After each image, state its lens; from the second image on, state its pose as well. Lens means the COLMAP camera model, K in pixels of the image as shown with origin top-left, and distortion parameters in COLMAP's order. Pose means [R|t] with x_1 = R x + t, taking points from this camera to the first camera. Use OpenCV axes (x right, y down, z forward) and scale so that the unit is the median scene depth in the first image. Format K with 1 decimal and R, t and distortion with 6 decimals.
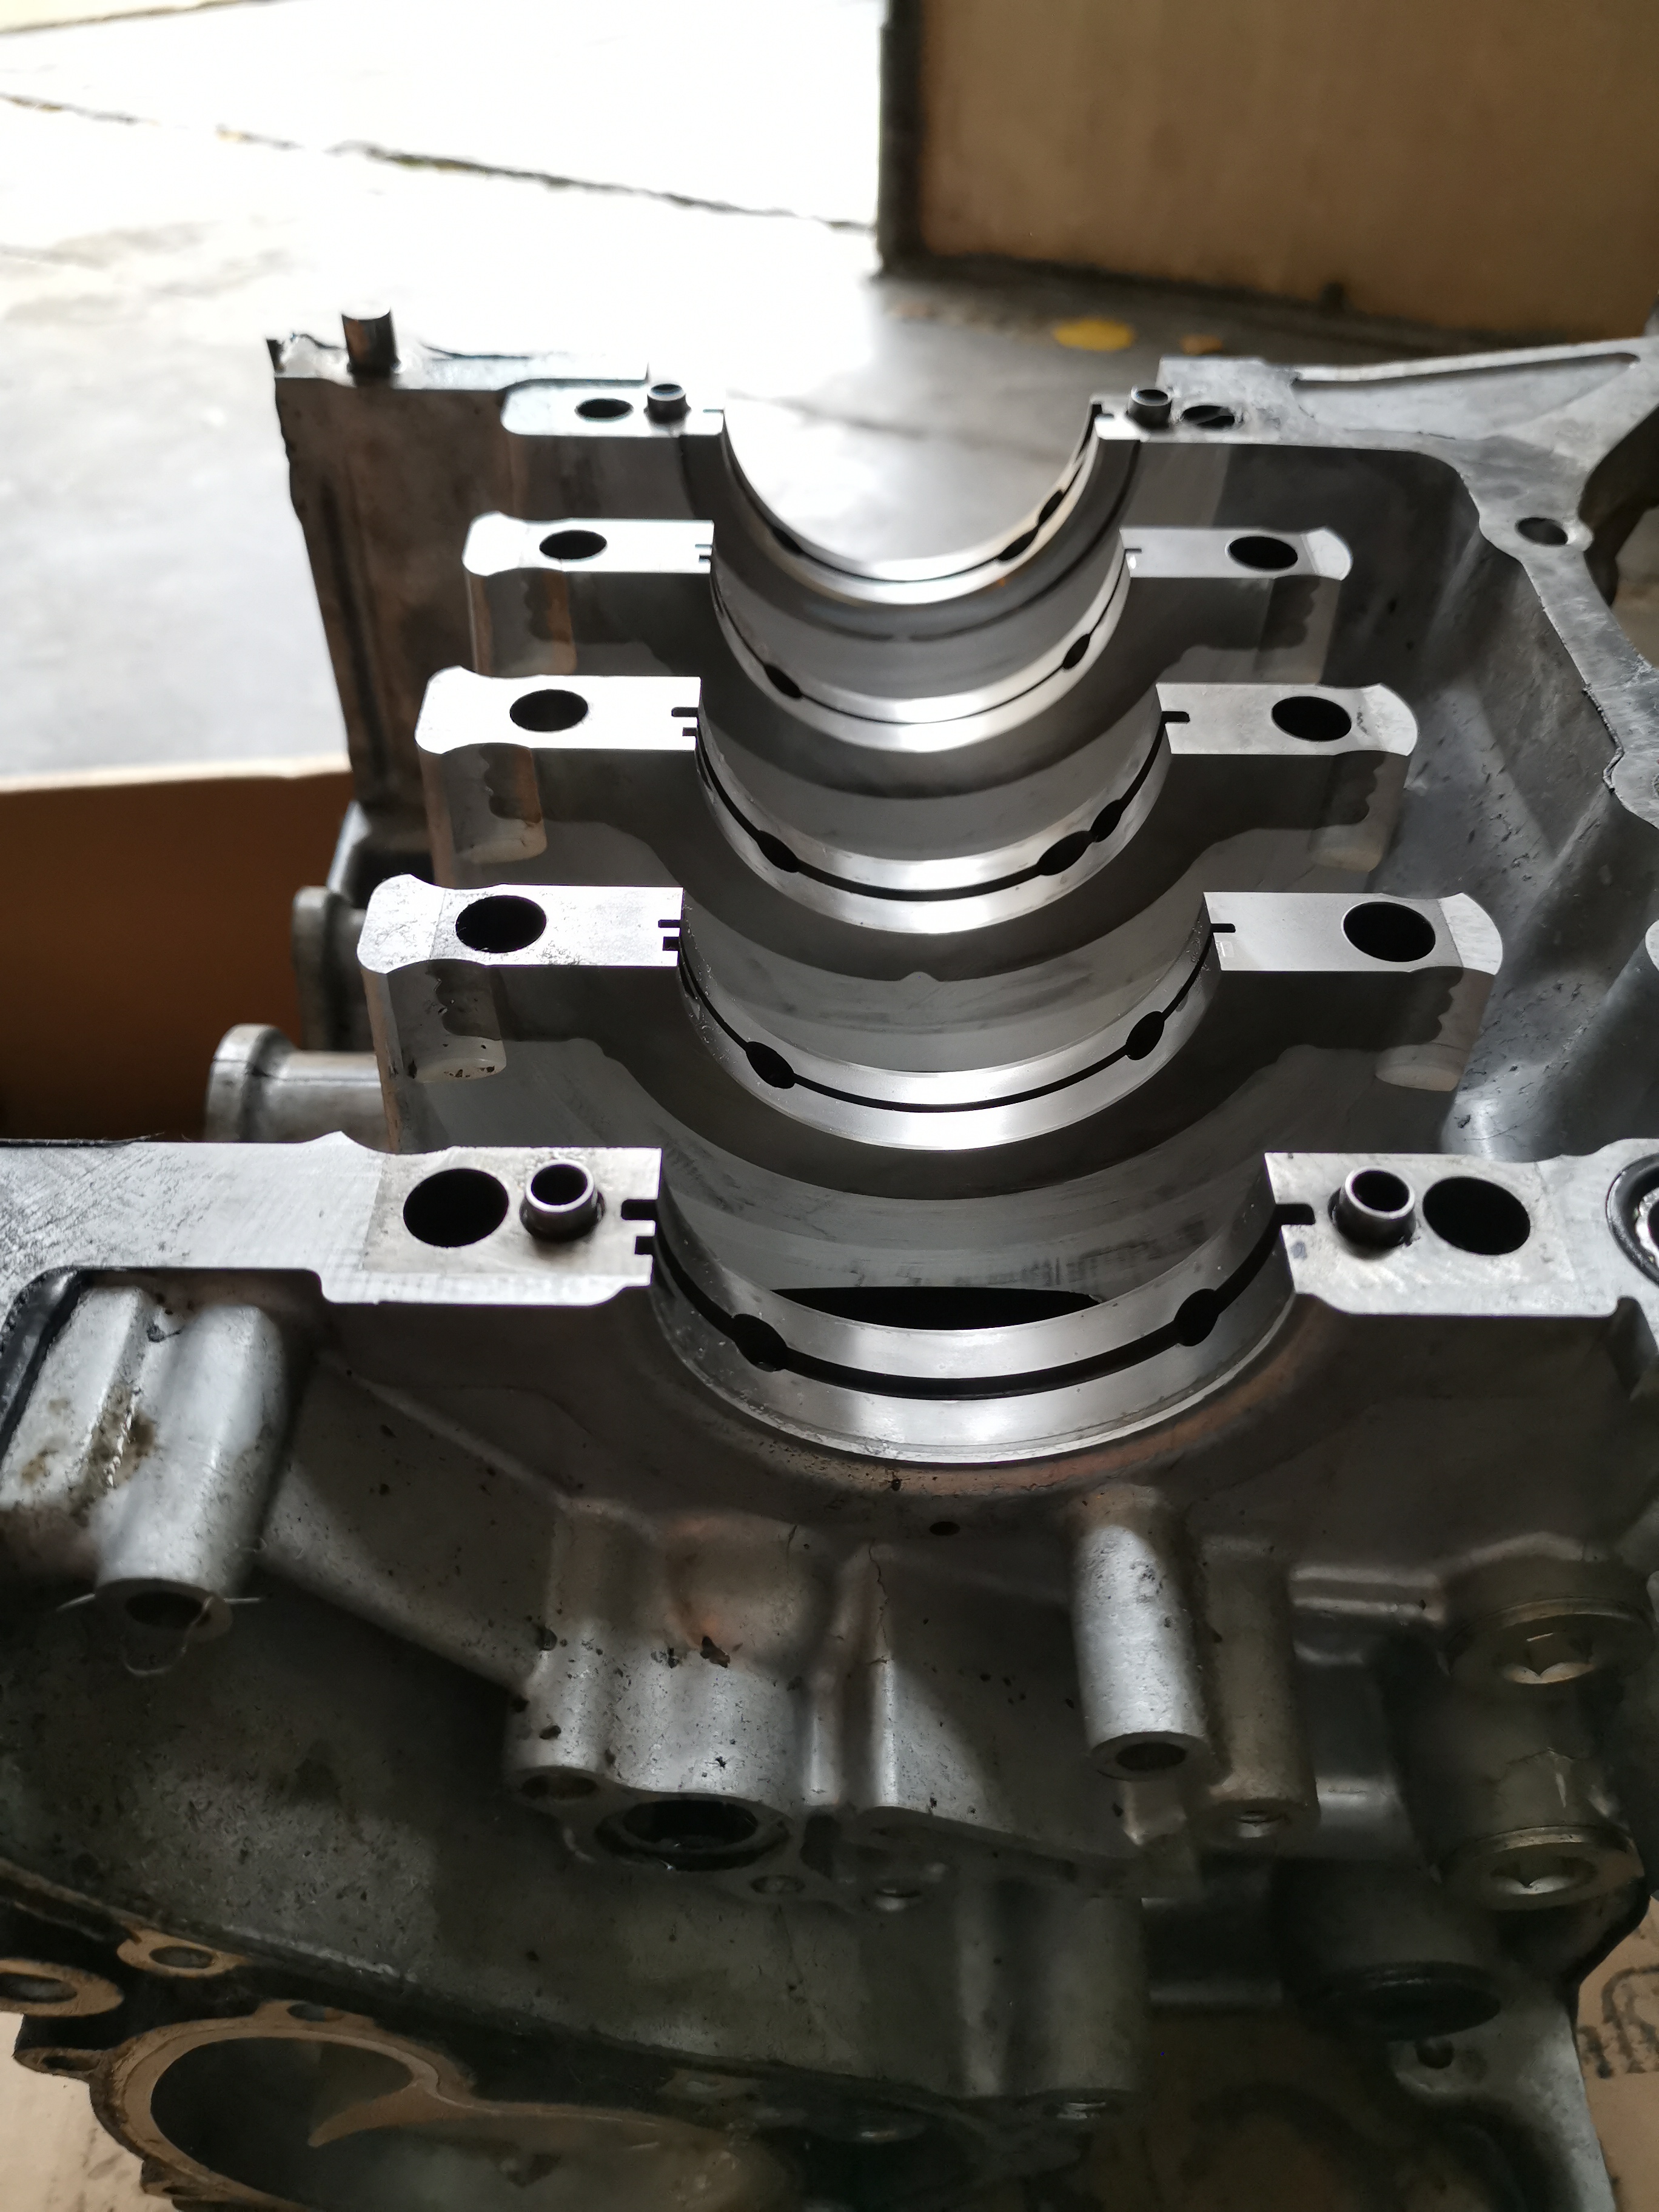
lens RADIAL K [[1711.2, 0, 836.7], [0, 1711.2, 1106.6], [0, 0, 1]] dist [-0.002018, -0.014826]
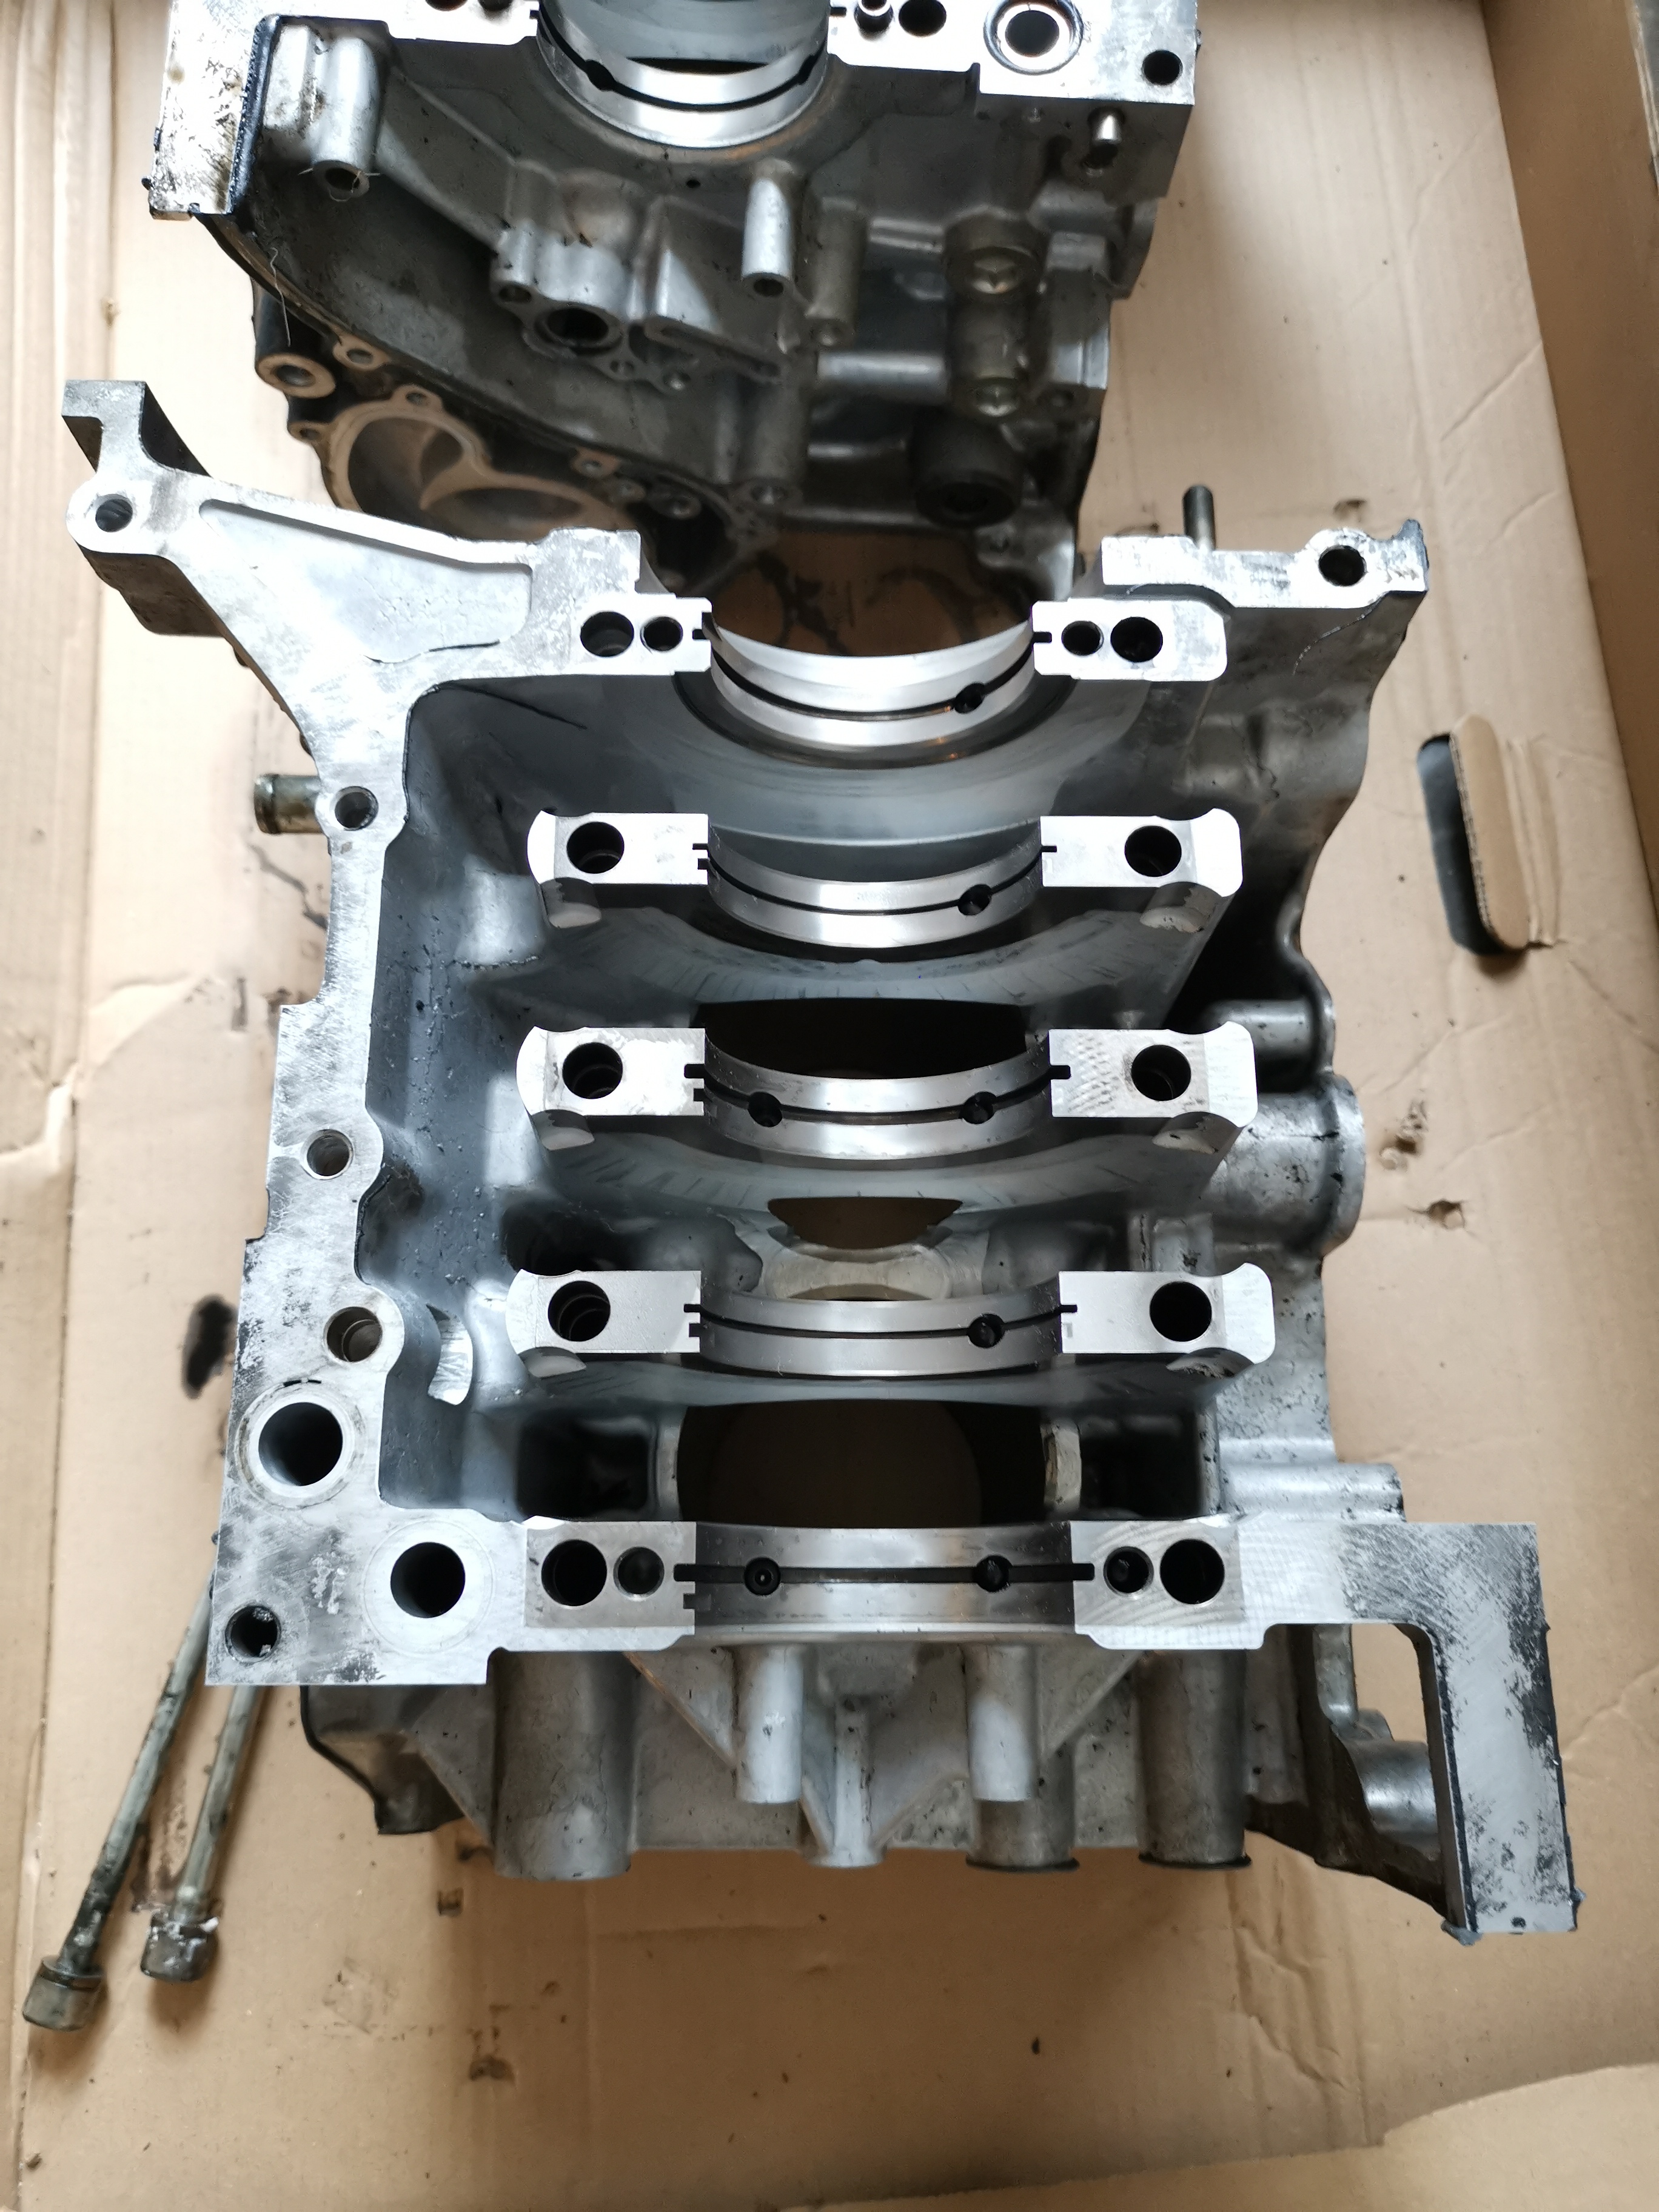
lens RADIAL K [[1711.2, 0, 836.7], [0, 1711.2, 1106.6], [0, 0, 1]] dist [-0.002018, -0.014826]
pose [[0.998149, 0.059264, -0.013636, 0.348727], [-0.040549, 0.815719, 0.577026, -0.047713], [0.045320, -0.575405, 0.816612, -1.411451]]
